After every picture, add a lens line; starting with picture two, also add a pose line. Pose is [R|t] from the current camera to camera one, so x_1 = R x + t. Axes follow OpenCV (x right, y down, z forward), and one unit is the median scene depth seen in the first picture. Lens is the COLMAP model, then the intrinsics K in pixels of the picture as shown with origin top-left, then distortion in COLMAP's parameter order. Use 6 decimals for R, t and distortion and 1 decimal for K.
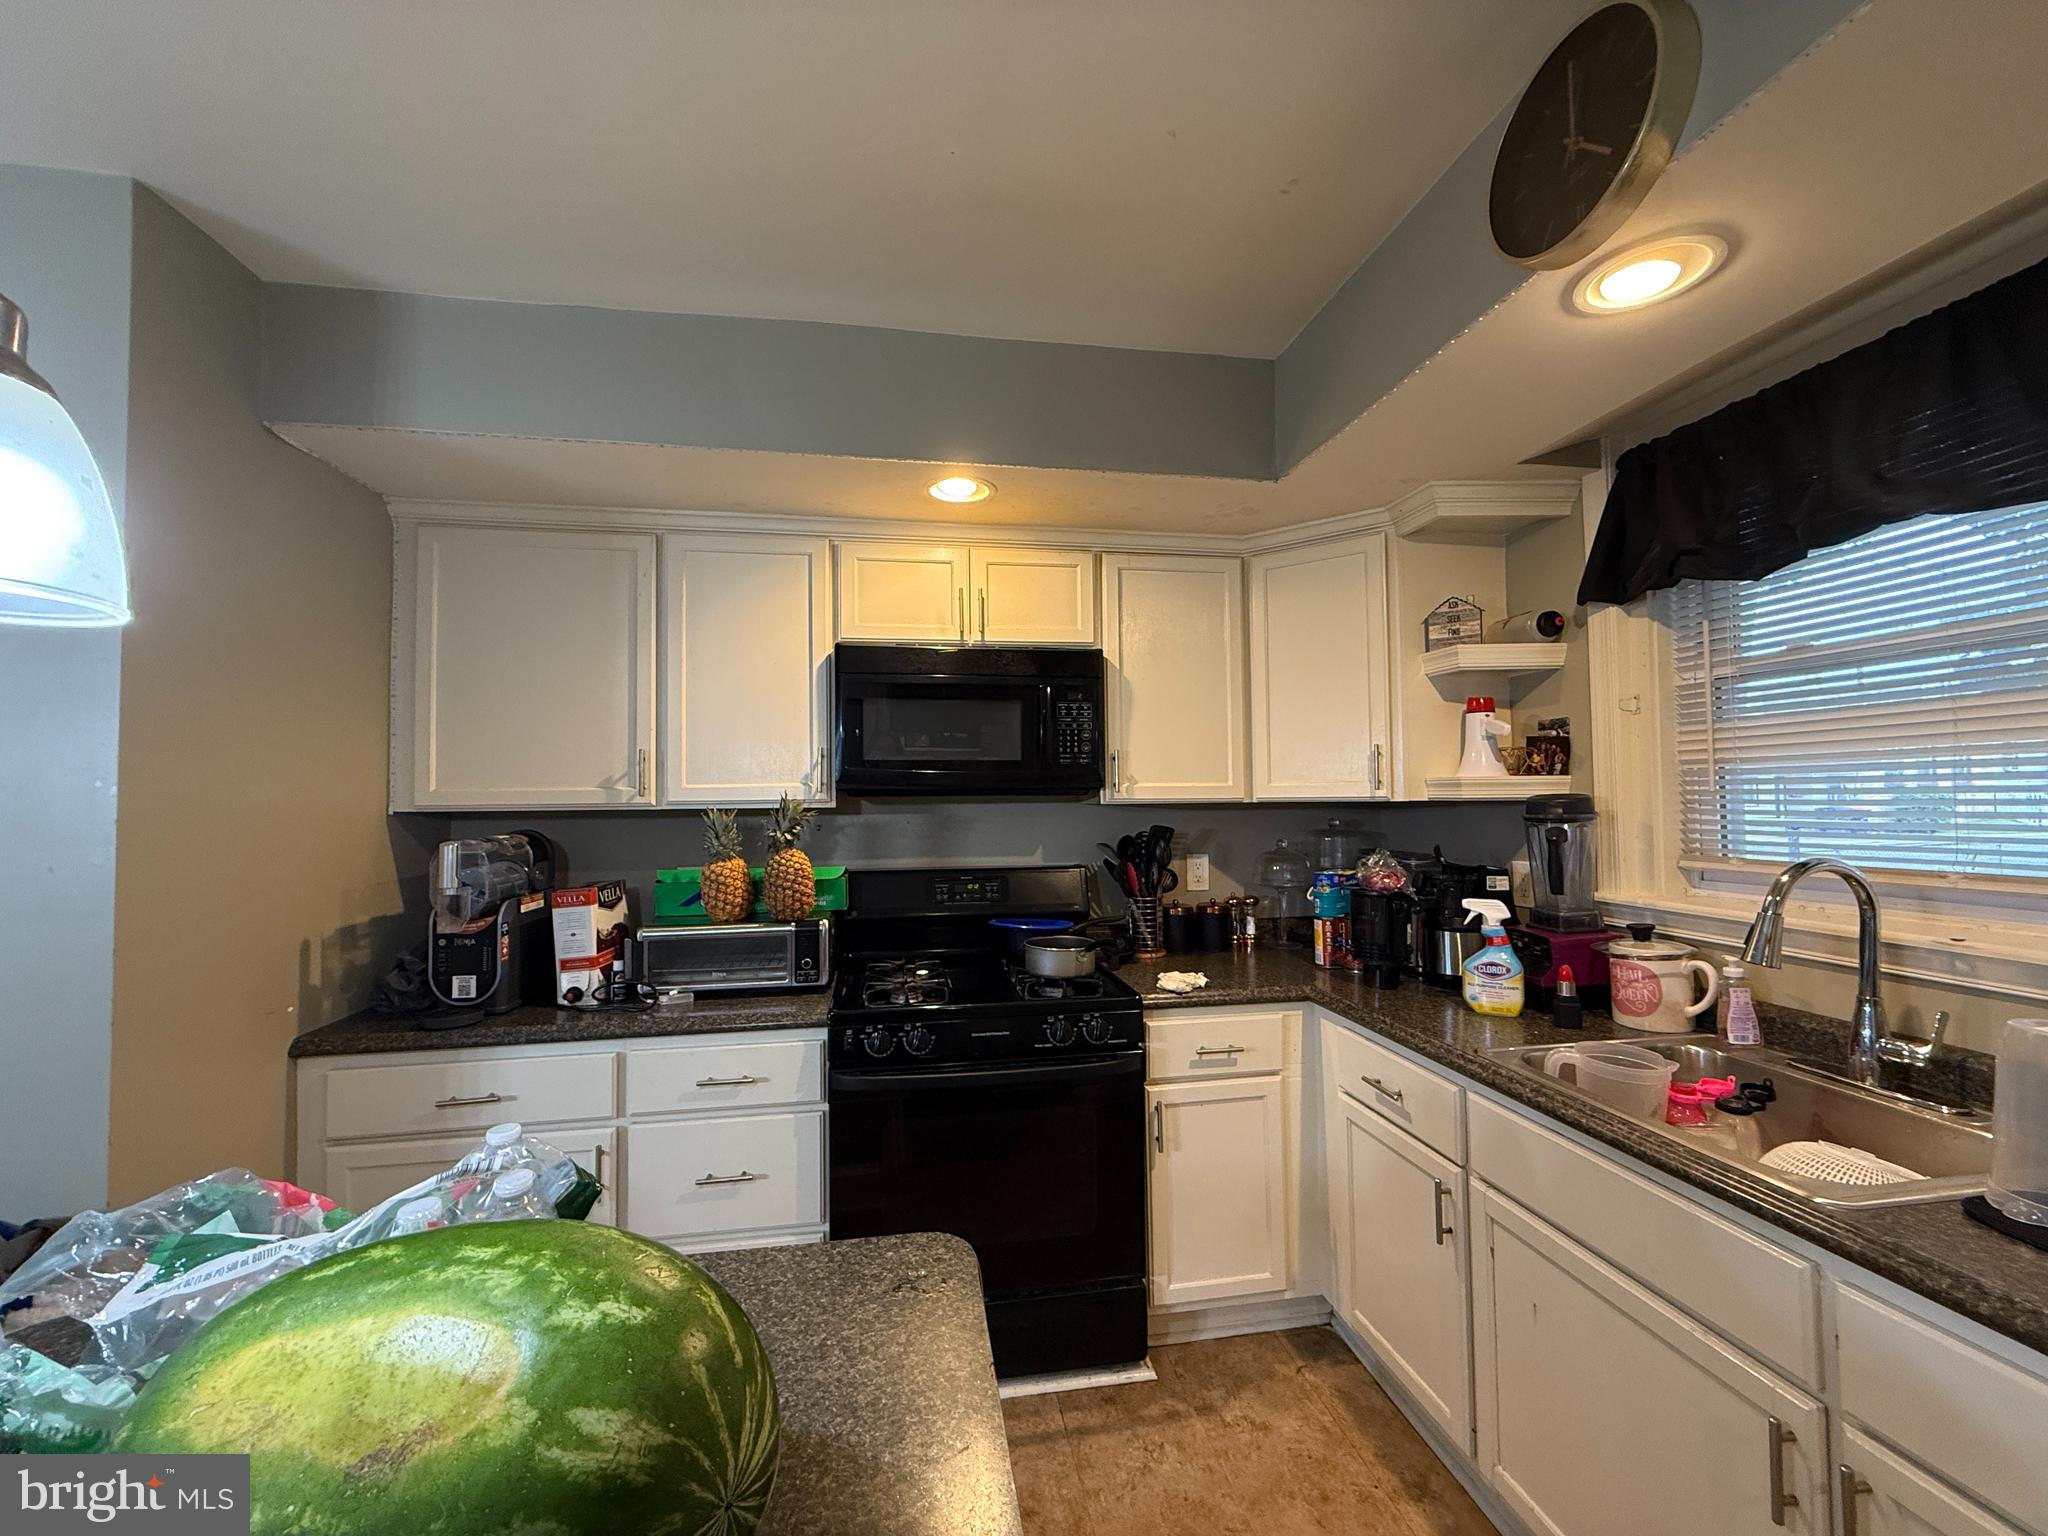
lens RADIAL K [[816.7, 0, 1018.9], [0, 816.7, 767.5], [0, 0, 1]] dist [0.001664, 0.000174]
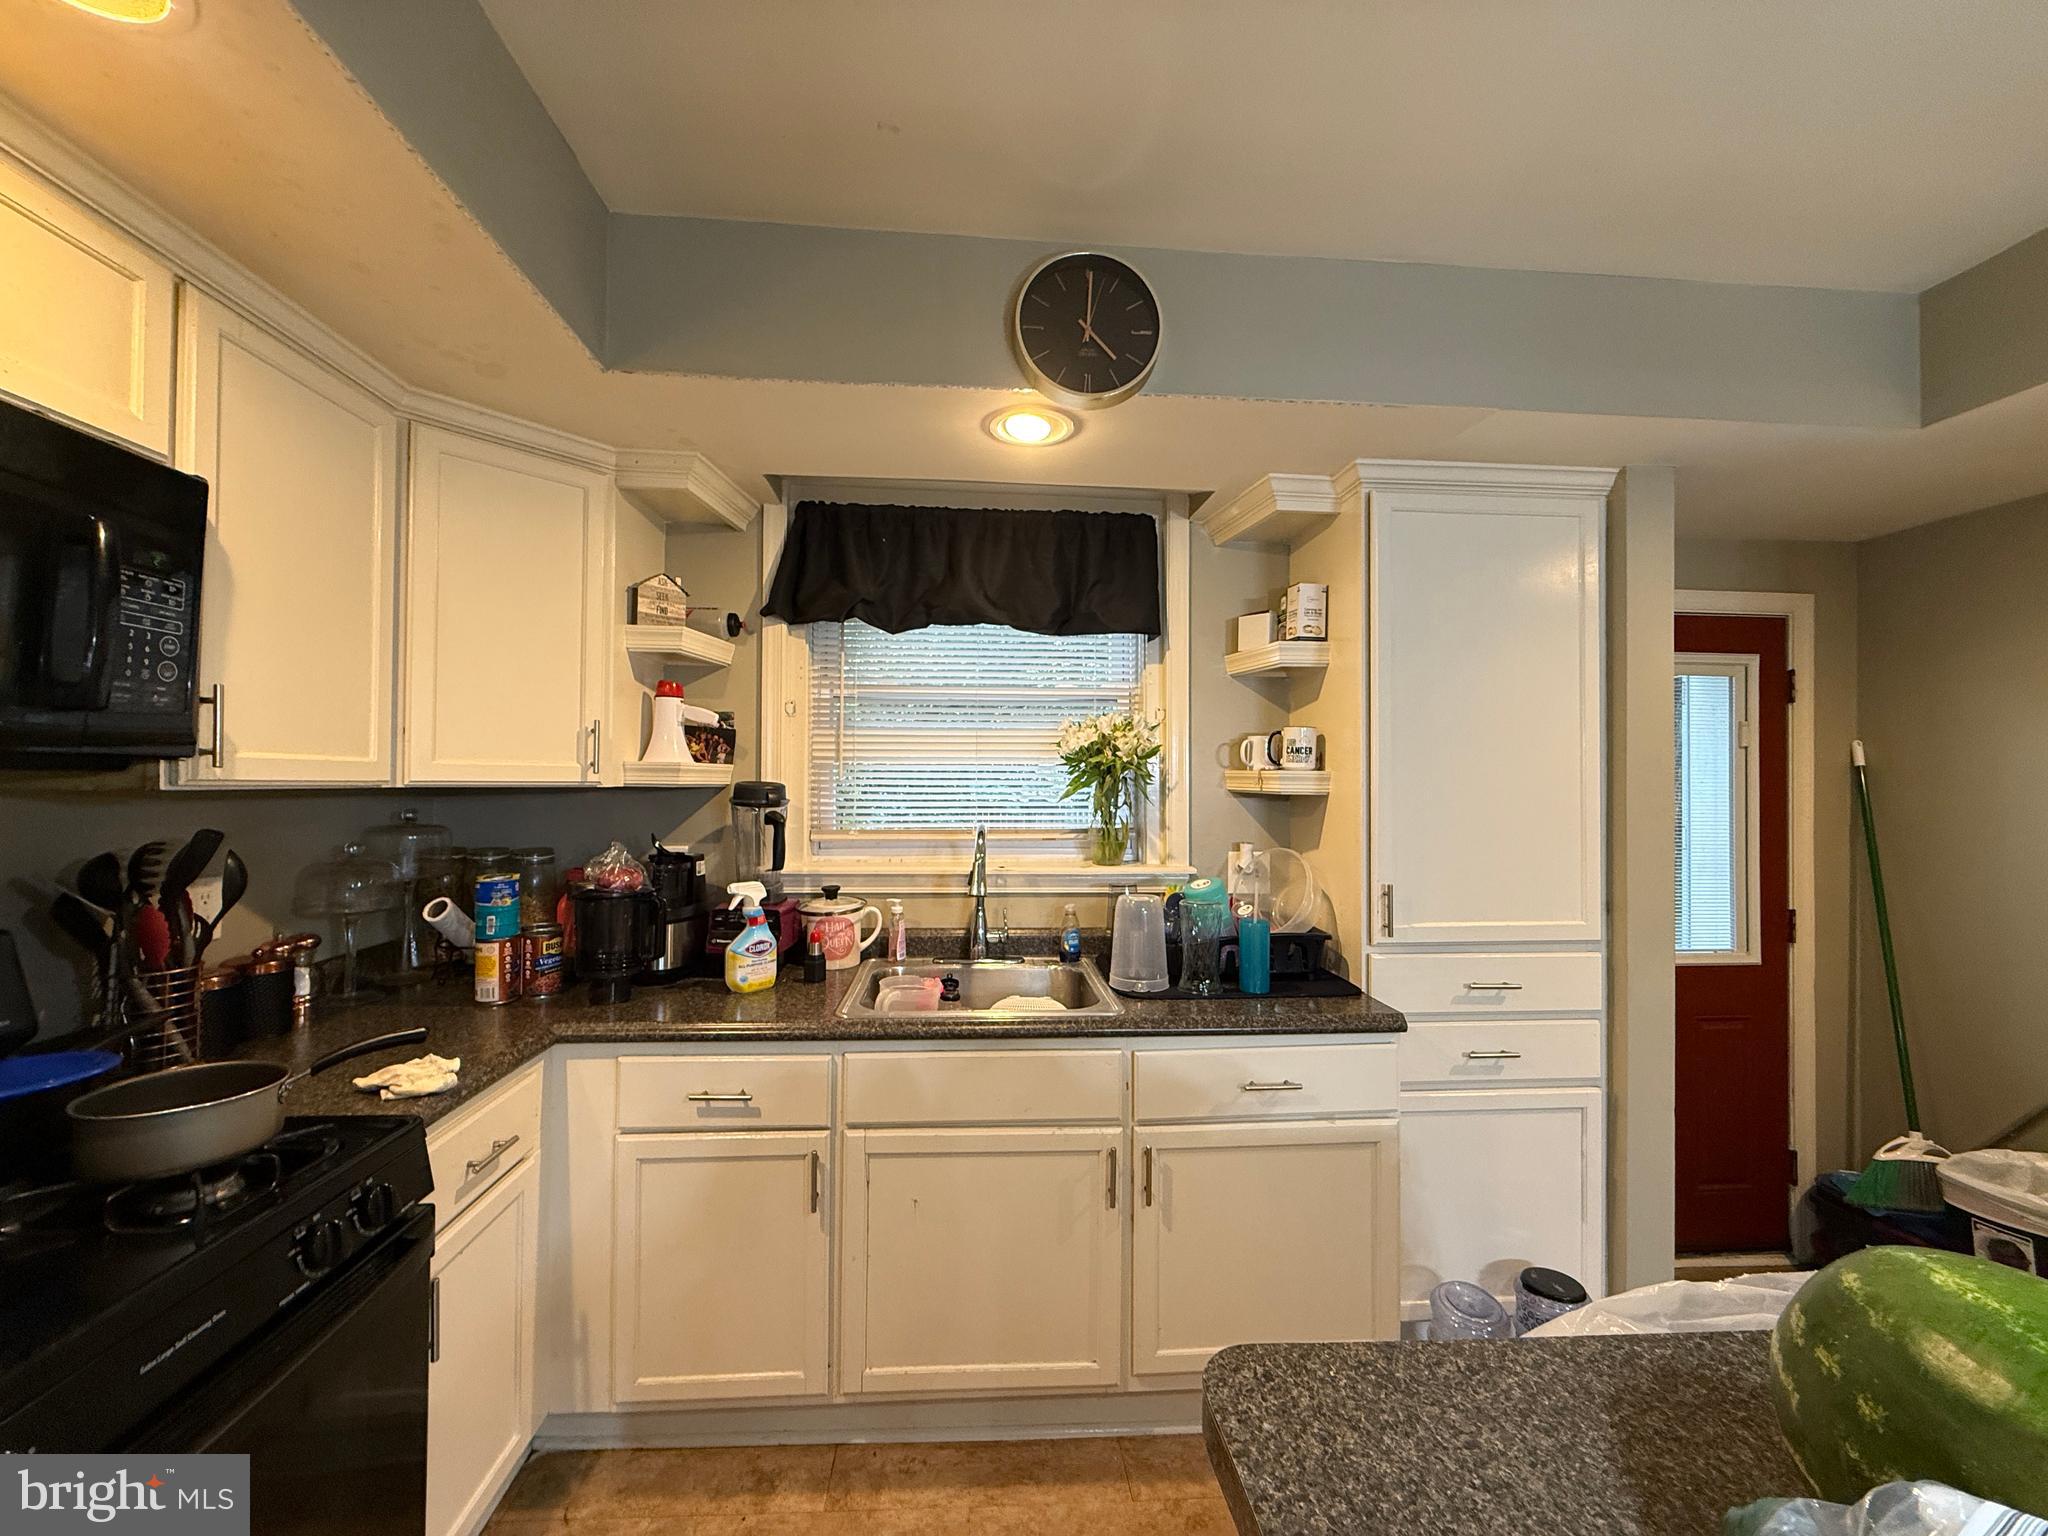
lens RADIAL K [[816.7, 0, 1018.5], [0, 816.7, 769.6], [0, 0, 1]] dist [0.001664, 0.000174]
pose [[0.086195, 0.025147, 0.995961, -0.394549], [-0.047556, 0.998646, -0.021099, 0.021155], [-0.995143, -0.045545, 0.087274, 0.516436]]
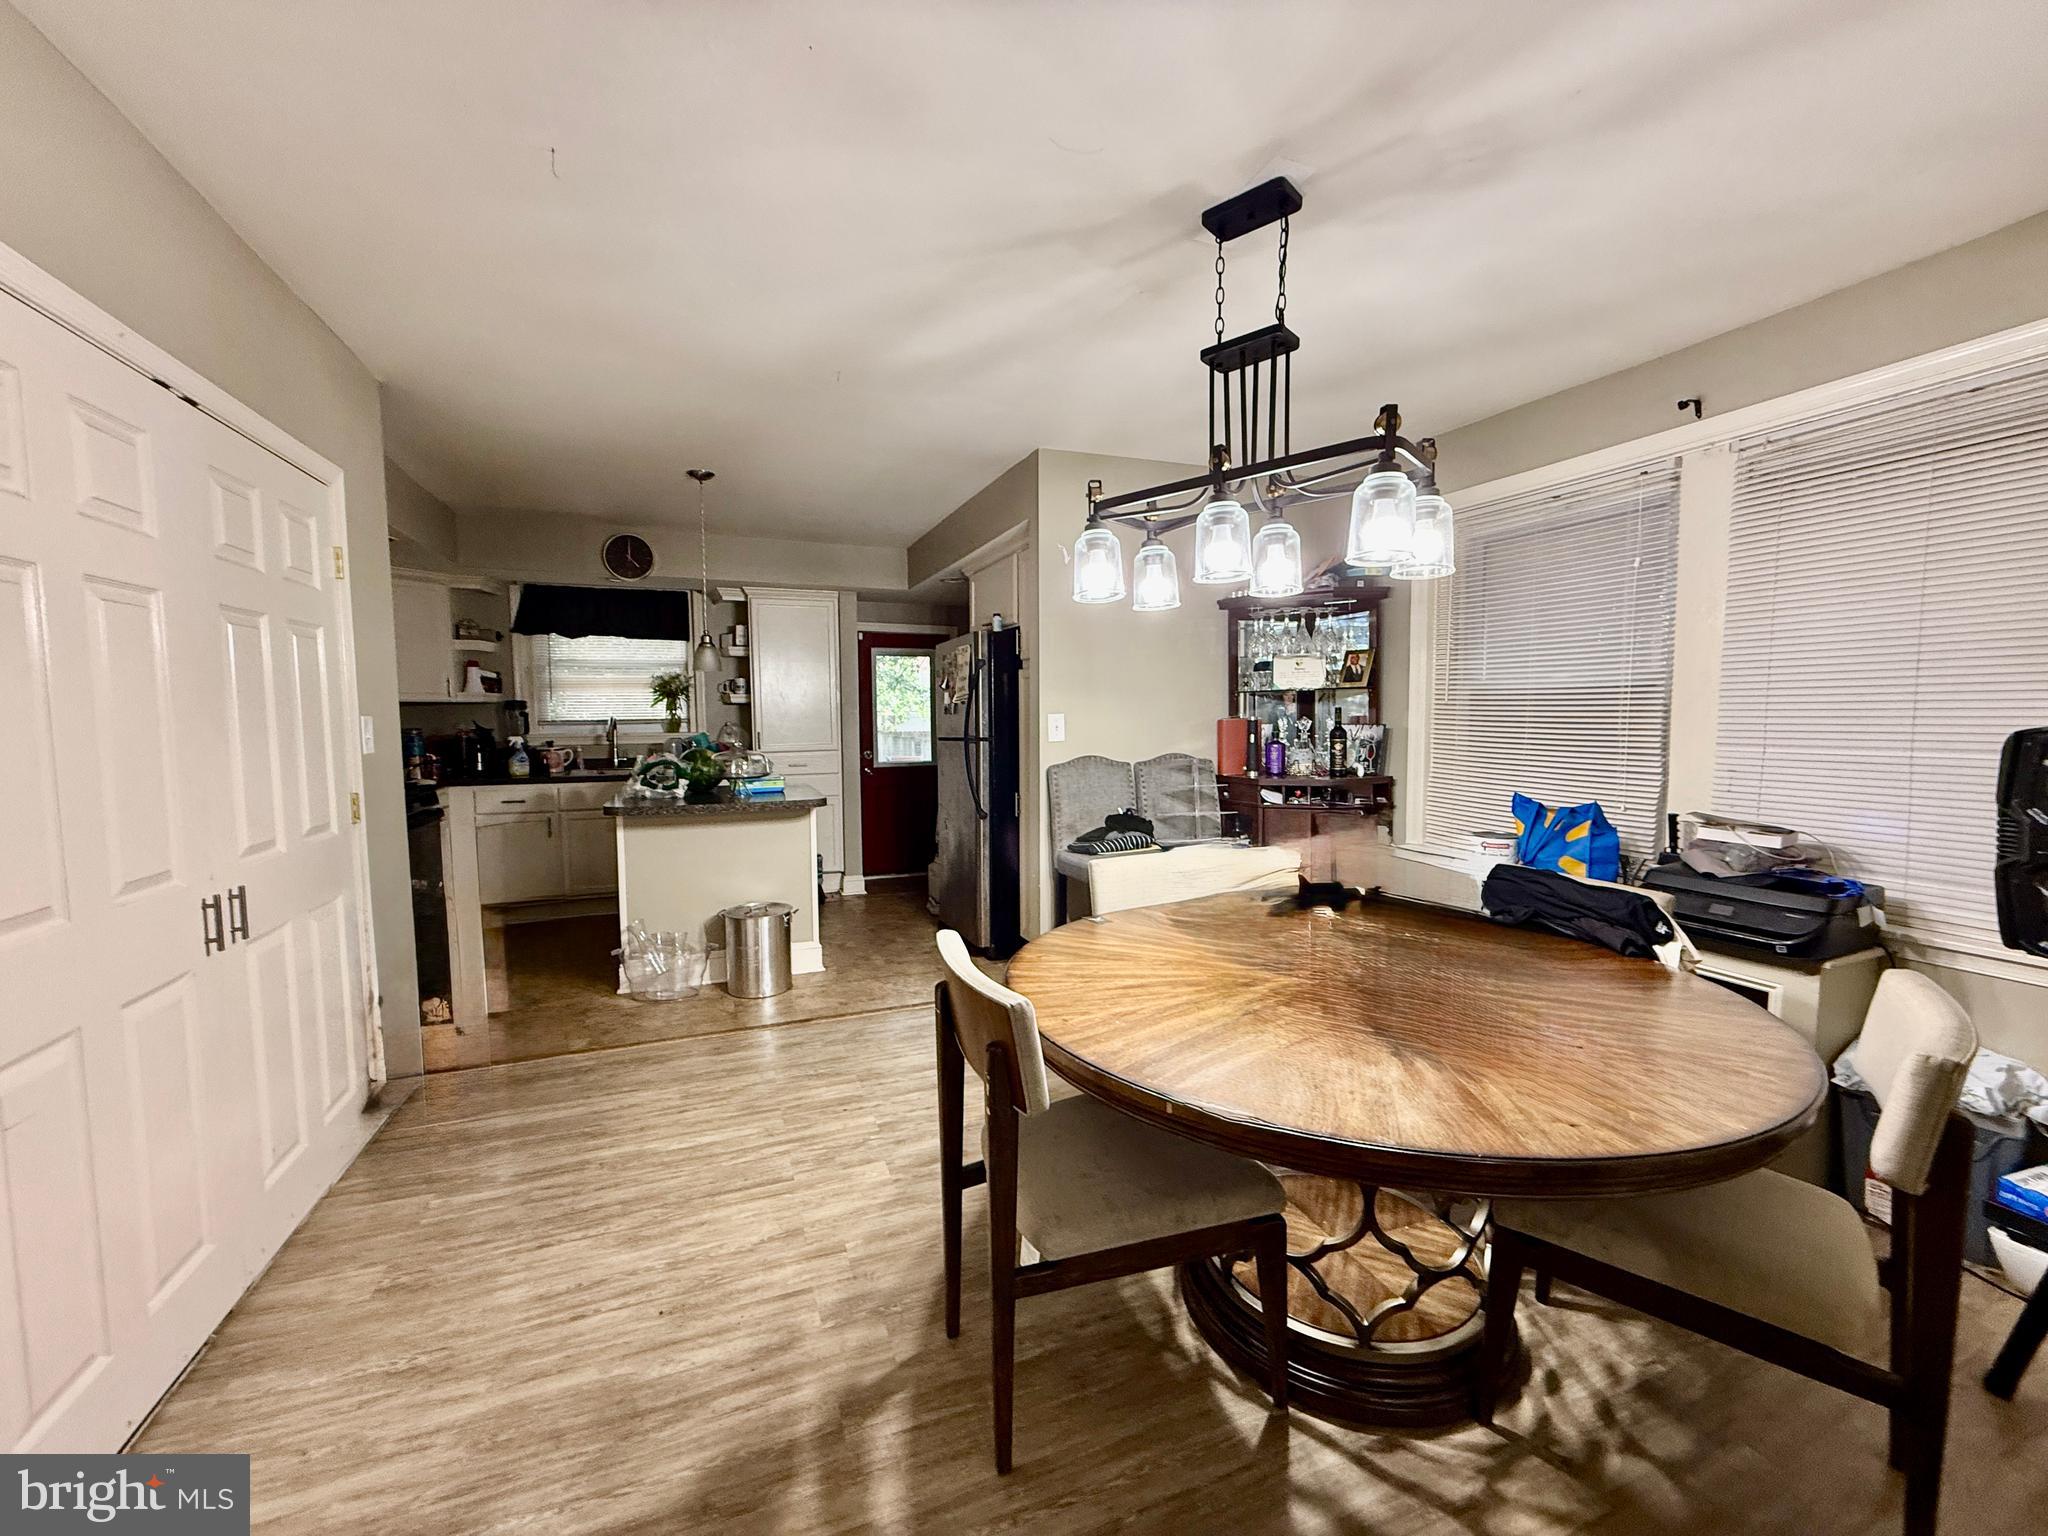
lens RADIAL K [[816.7, 0, 1016.4], [0, 816.7, 764.2], [0, 0, 1]] dist [0.001664, 0.000174]
pose [[-0.208901, -0.057939, 0.976219, -2.320133], [-0.029488, 0.998163, 0.052932, 0.048749], [-0.977492, -0.017729, -0.210226, -0.097542]]
